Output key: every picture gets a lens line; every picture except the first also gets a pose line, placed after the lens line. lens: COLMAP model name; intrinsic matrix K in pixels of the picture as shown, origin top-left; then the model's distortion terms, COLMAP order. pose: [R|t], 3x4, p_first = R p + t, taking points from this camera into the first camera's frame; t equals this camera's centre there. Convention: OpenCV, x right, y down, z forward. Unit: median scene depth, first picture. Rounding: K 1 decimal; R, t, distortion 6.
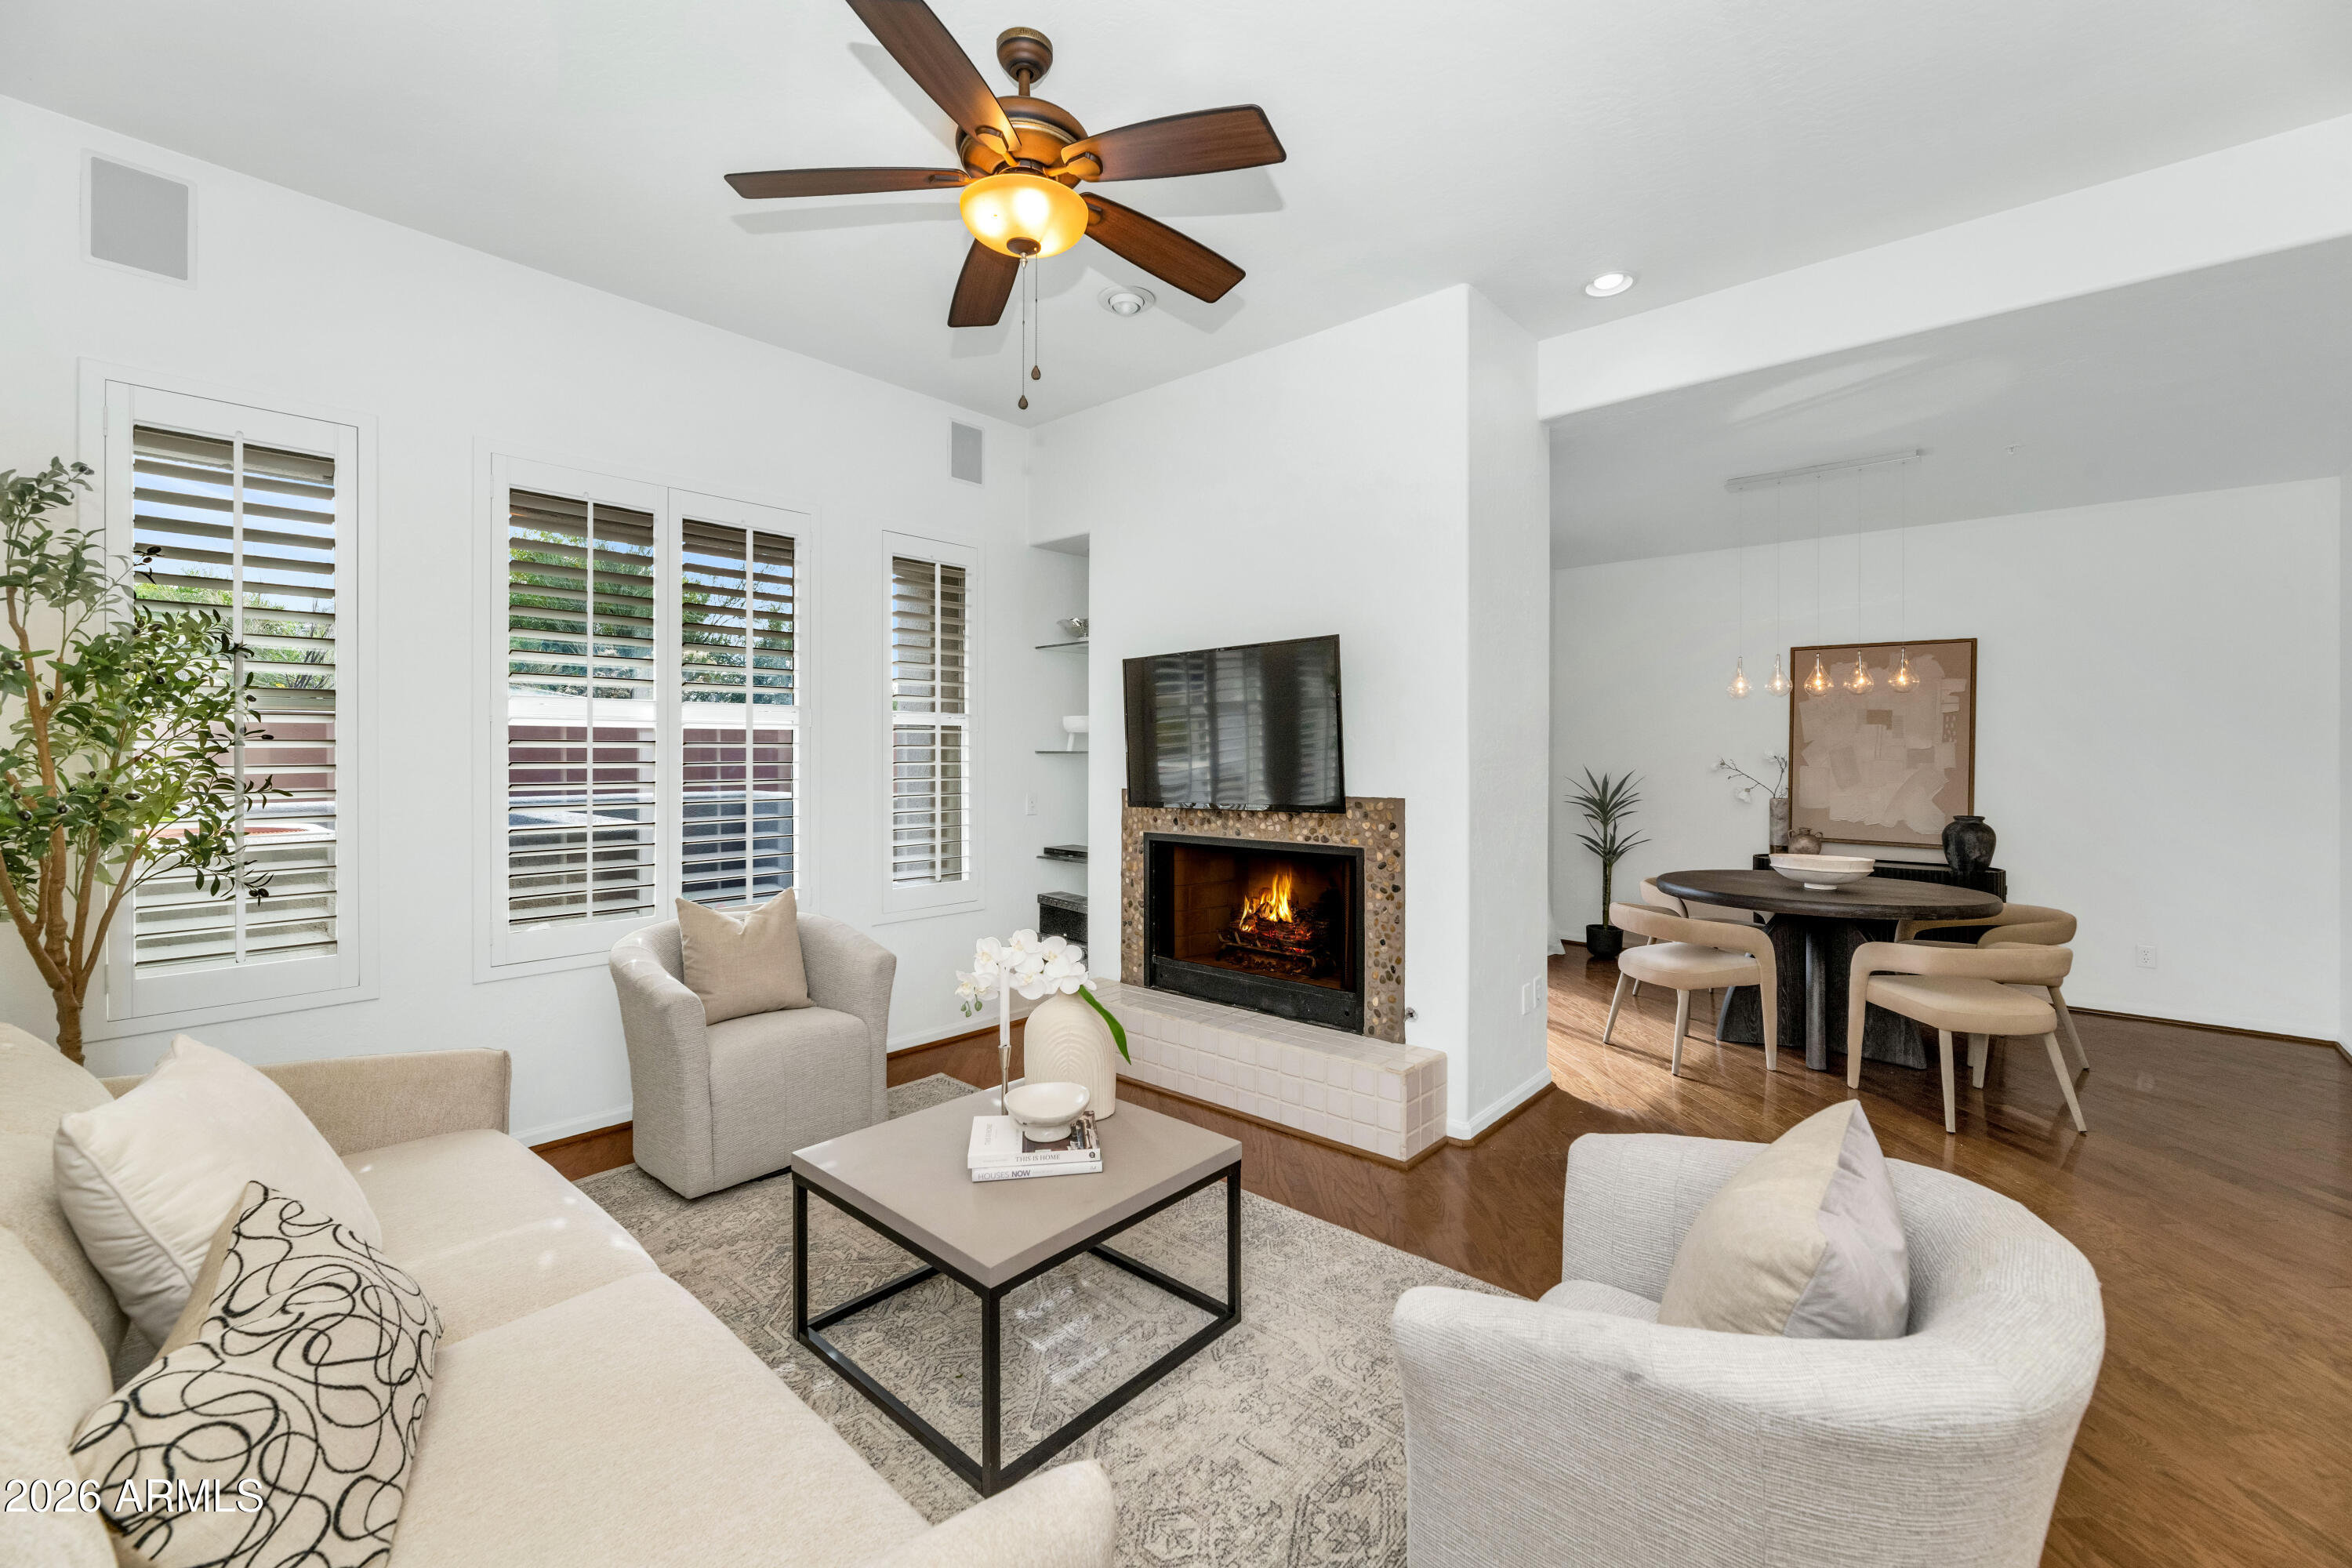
lens RADIAL K [[957.3, 0, 1176.1], [0, 957.3, 776.9], [0, 0, 1]] dist [0.000008, 0.000197]
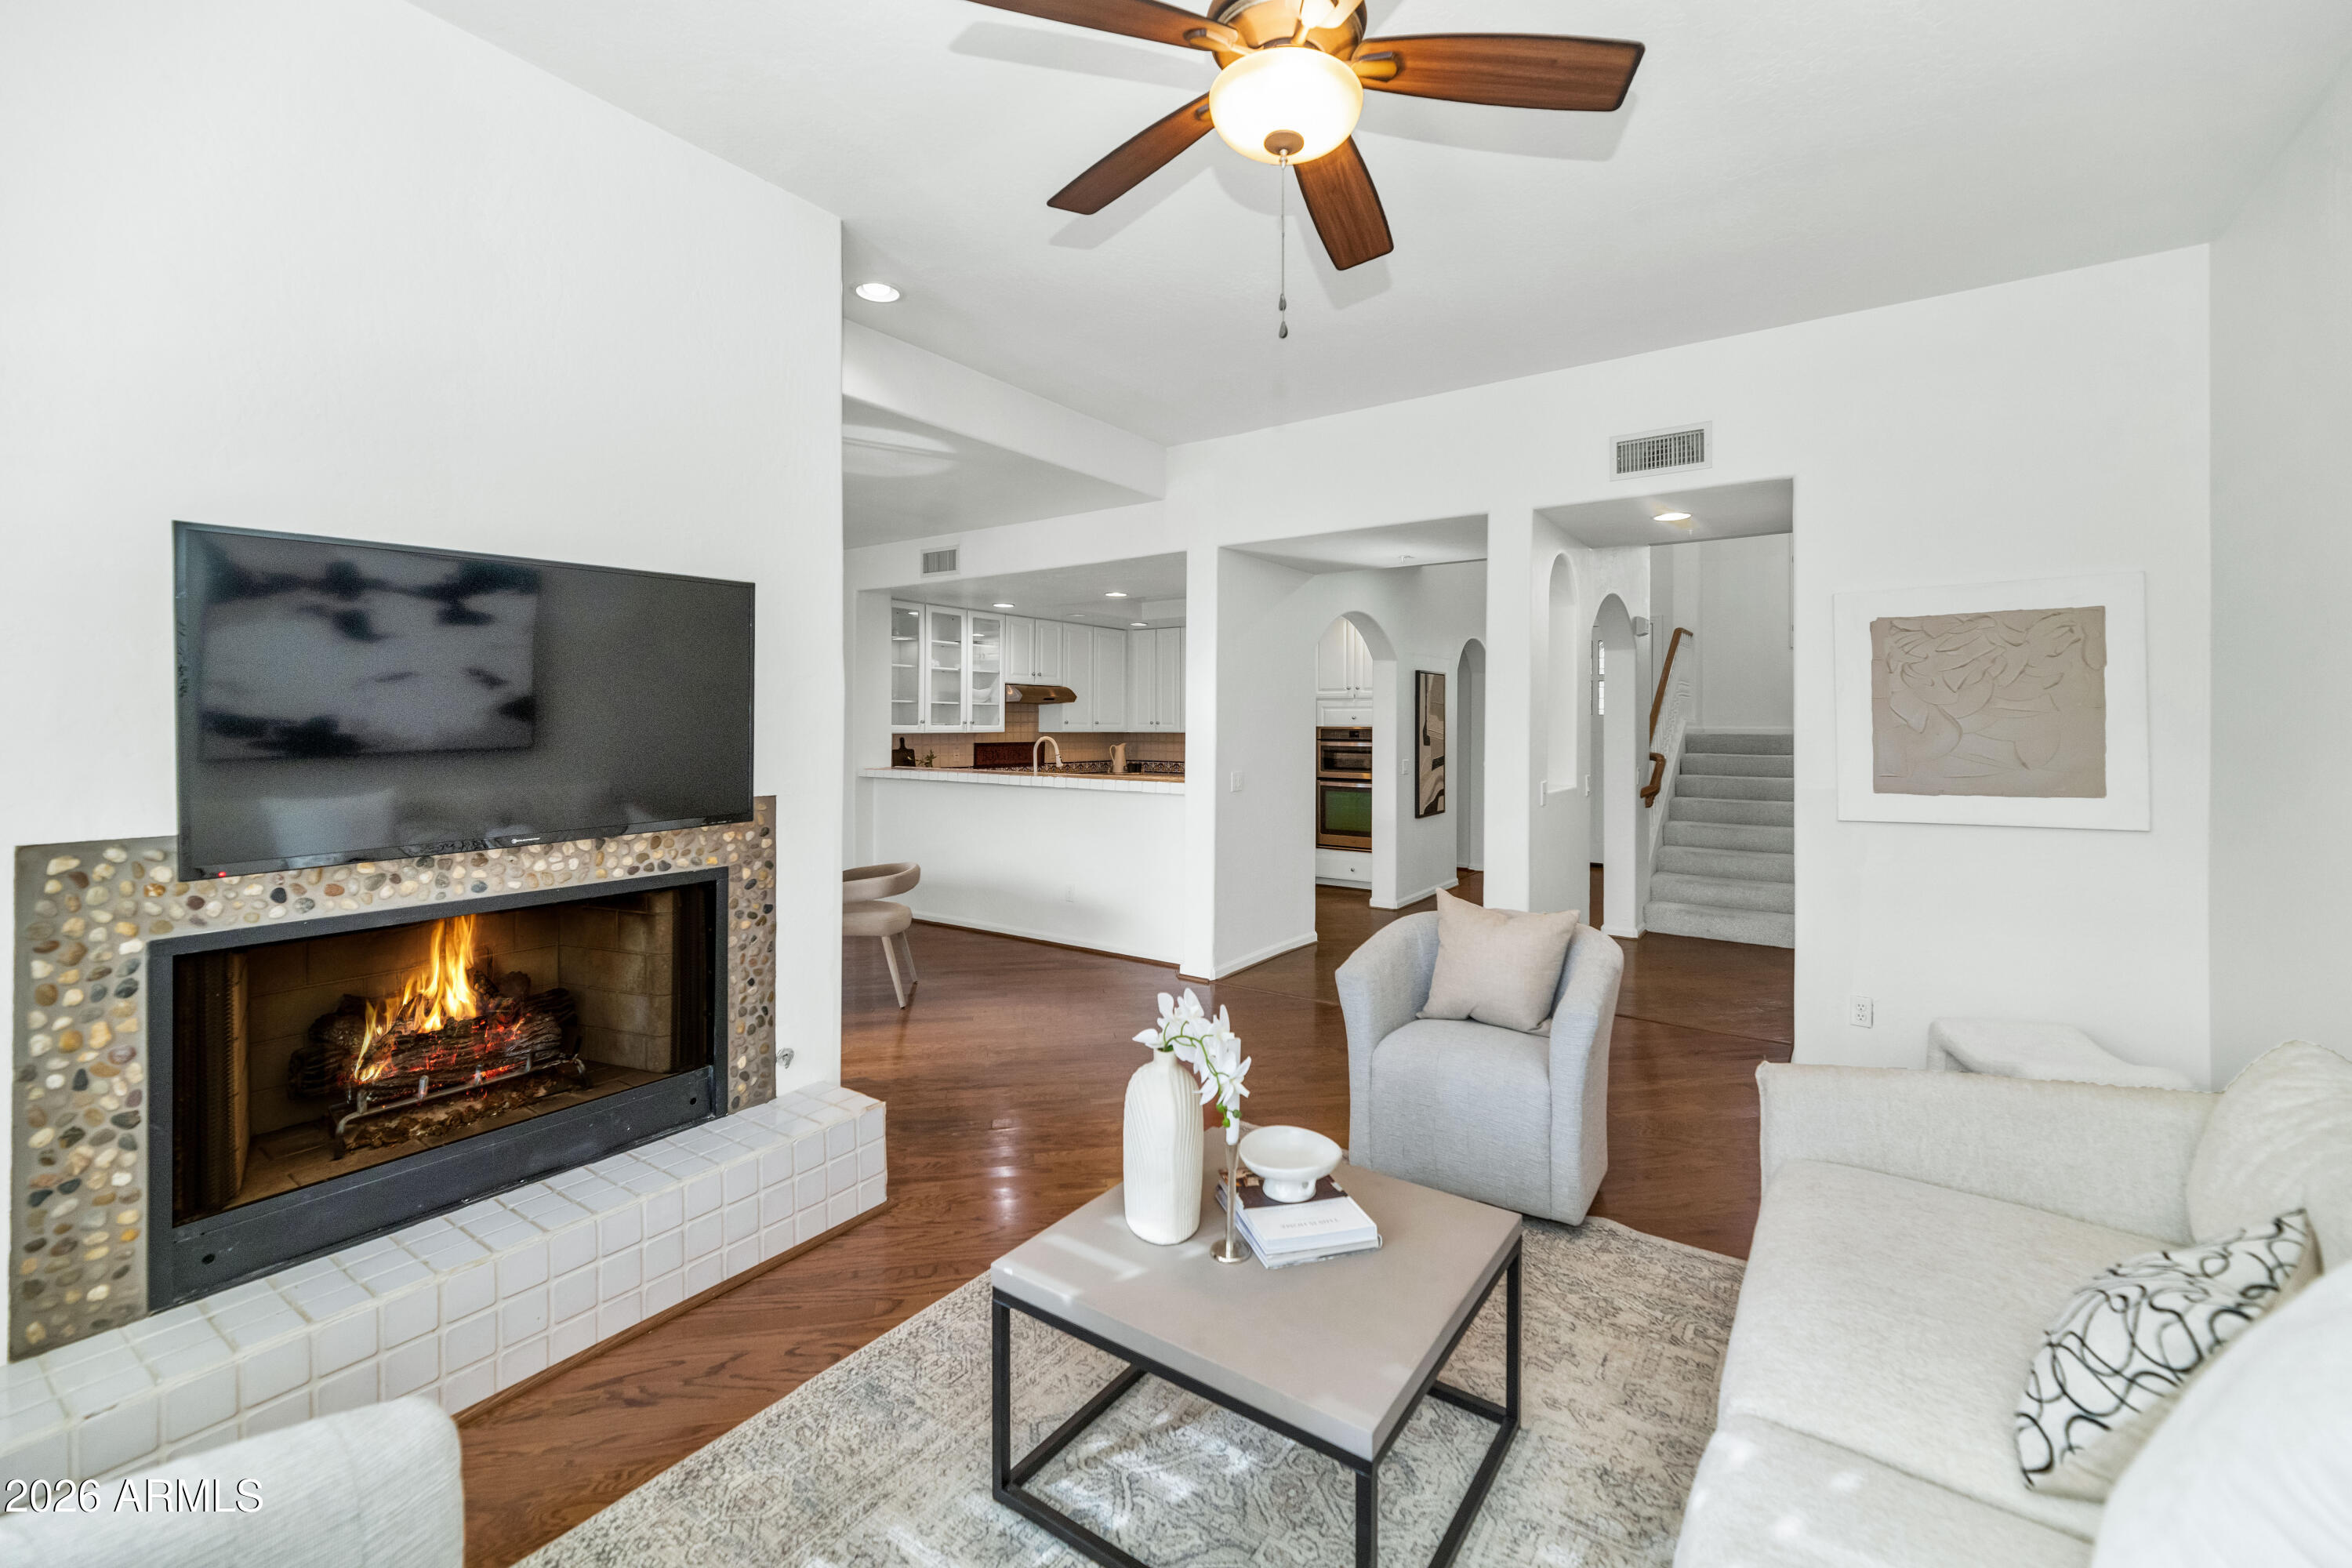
lens RADIAL K [[957.3, 0, 1210.1], [0, 957.3, 712.7], [0, 0, 1]] dist [0.000008, 0.000197]
pose [[-0.127601, 0.005917, 0.991808, -0.606341], [0.013827, 0.999896, -0.004186, -0.039044], [-0.991729, 0.013180, -0.127670, 0.717464]]
